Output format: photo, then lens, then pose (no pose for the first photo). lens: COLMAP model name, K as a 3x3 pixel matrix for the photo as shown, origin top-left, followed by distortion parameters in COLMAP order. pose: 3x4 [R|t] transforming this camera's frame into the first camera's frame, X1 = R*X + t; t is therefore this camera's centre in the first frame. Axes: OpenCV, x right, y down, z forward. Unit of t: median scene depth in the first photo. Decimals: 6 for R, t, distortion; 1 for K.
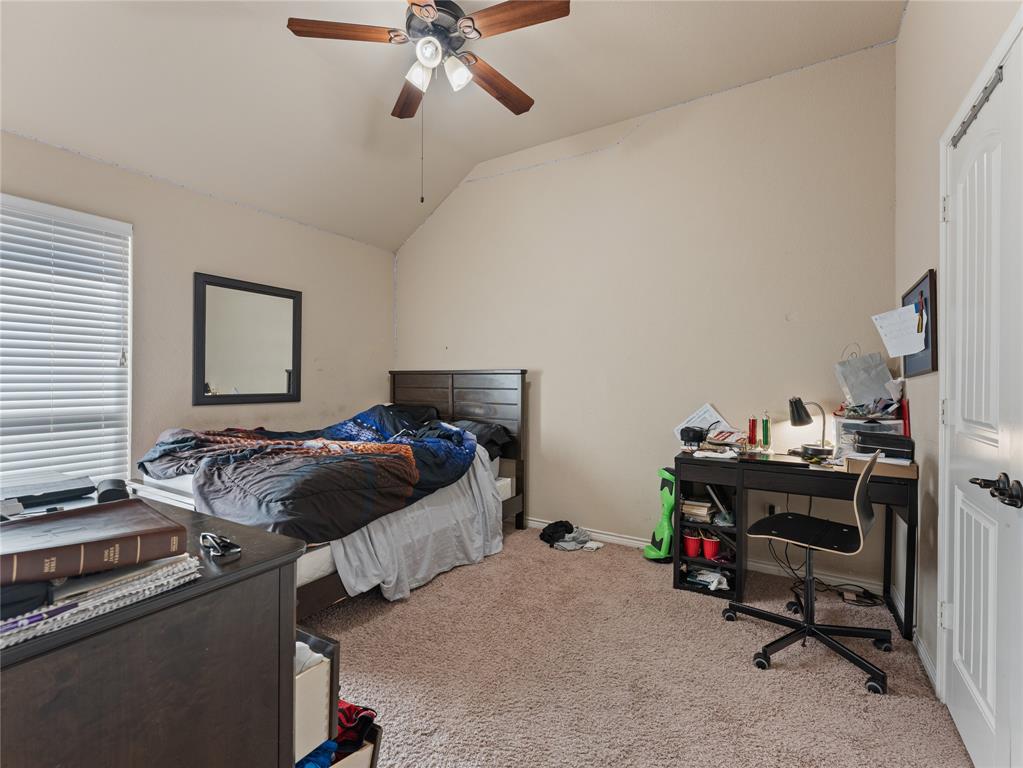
lens RADIAL K [[457.8, 0, 511.1], [0, 457.8, 378.0], [0, 0, 1]] dist [0.000681, -0.000469]
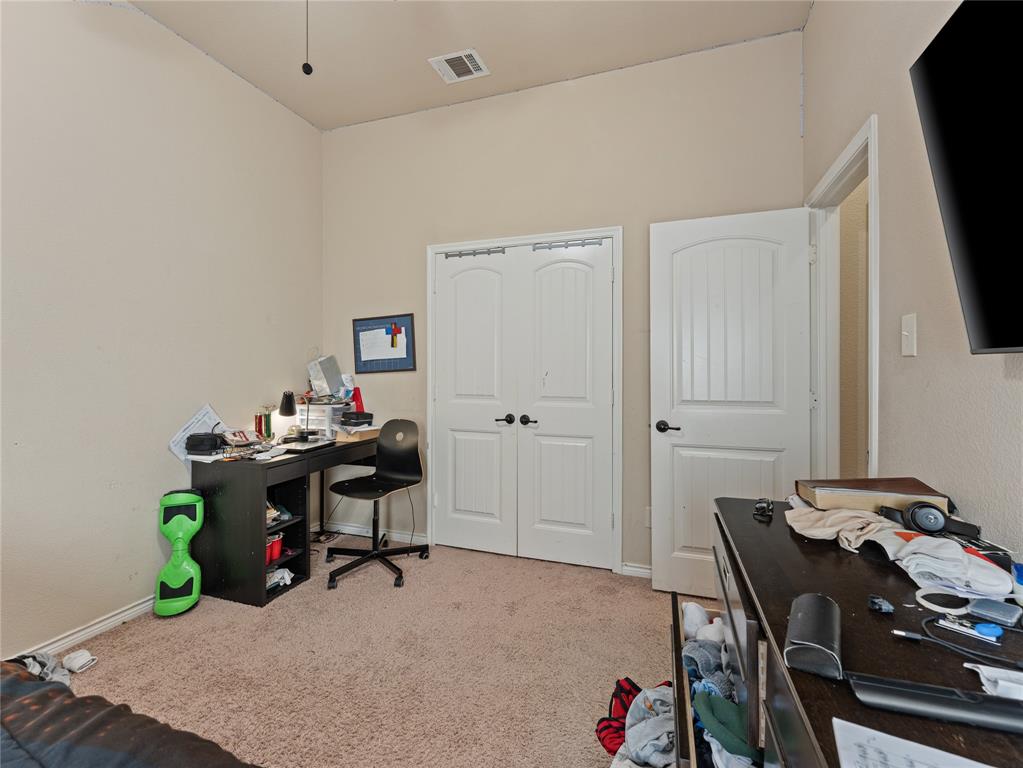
lens RADIAL K [[457.8, 0, 511.1], [0, 457.8, 378.0], [0, 0, 1]] dist [0.000681, -0.000469]
pose [[-0.202258, -0.019009, 0.979148, -0.524380], [-0.001292, 0.999816, 0.019143, -0.012094], [-0.979331, 0.002606, -0.202246, 0.582698]]
